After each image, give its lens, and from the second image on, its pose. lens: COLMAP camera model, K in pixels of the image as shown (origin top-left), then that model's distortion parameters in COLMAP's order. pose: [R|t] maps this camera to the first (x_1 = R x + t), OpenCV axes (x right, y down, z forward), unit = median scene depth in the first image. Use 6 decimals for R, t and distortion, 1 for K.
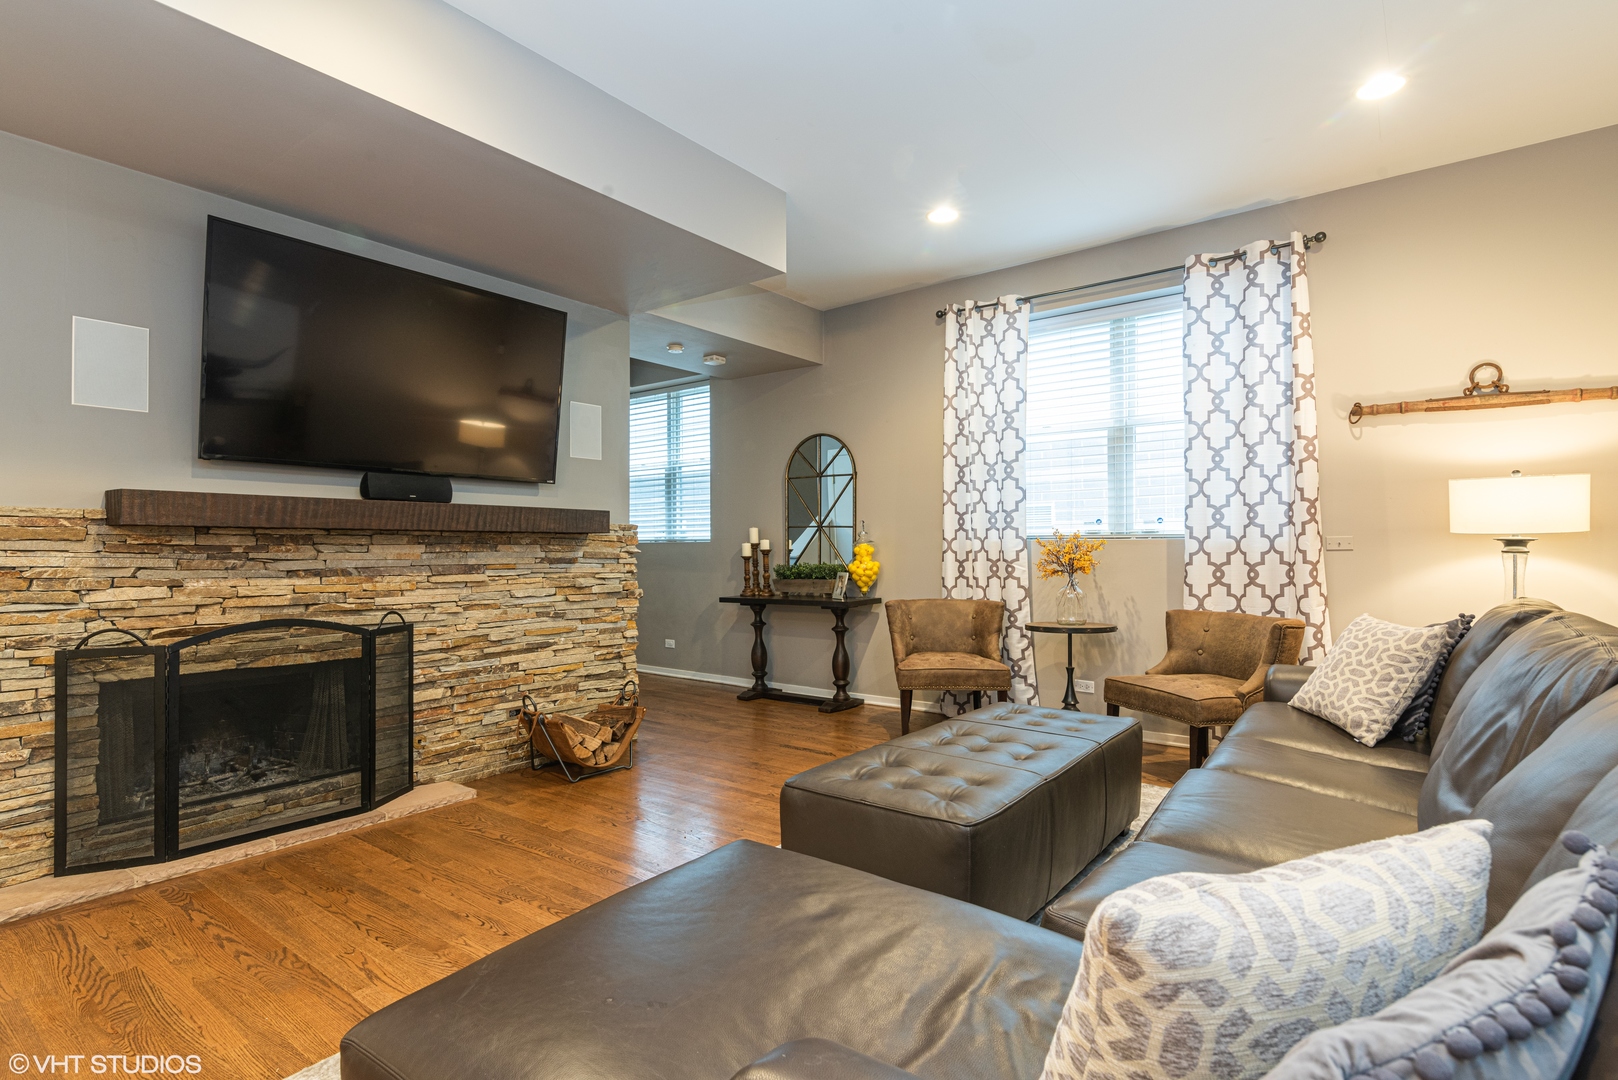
lens RADIAL K [[799.4, 0, 809.0], [0, 799.4, 540.0], [0, 0, 1]] dist [0.001683, 0.000407]
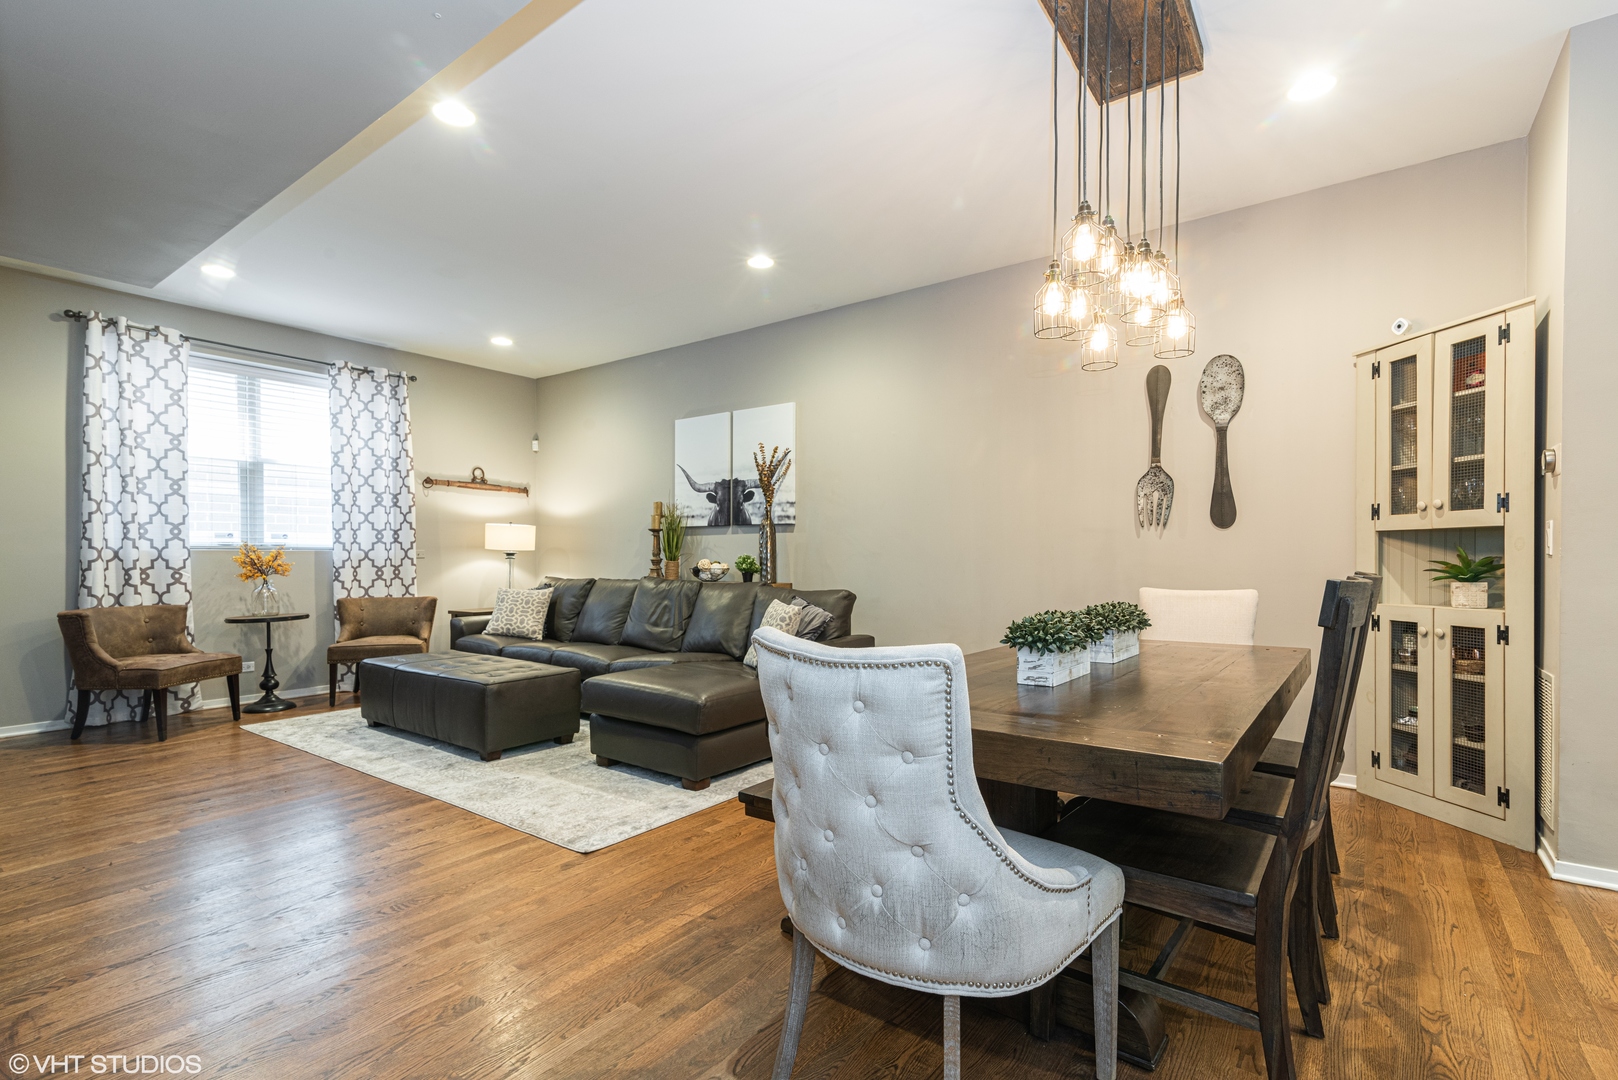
lens RADIAL K [[751.8, 0, 803.1], [0, 751.8, 562.5], [0, 0, 1]] dist [0.001451, 0.000219]
pose [[-0.016465, -0.005847, 0.999847, -0.980702], [-0.008375, 0.999949, 0.005709, 0.005609], [-0.999829, -0.008279, -0.016514, 0.167929]]
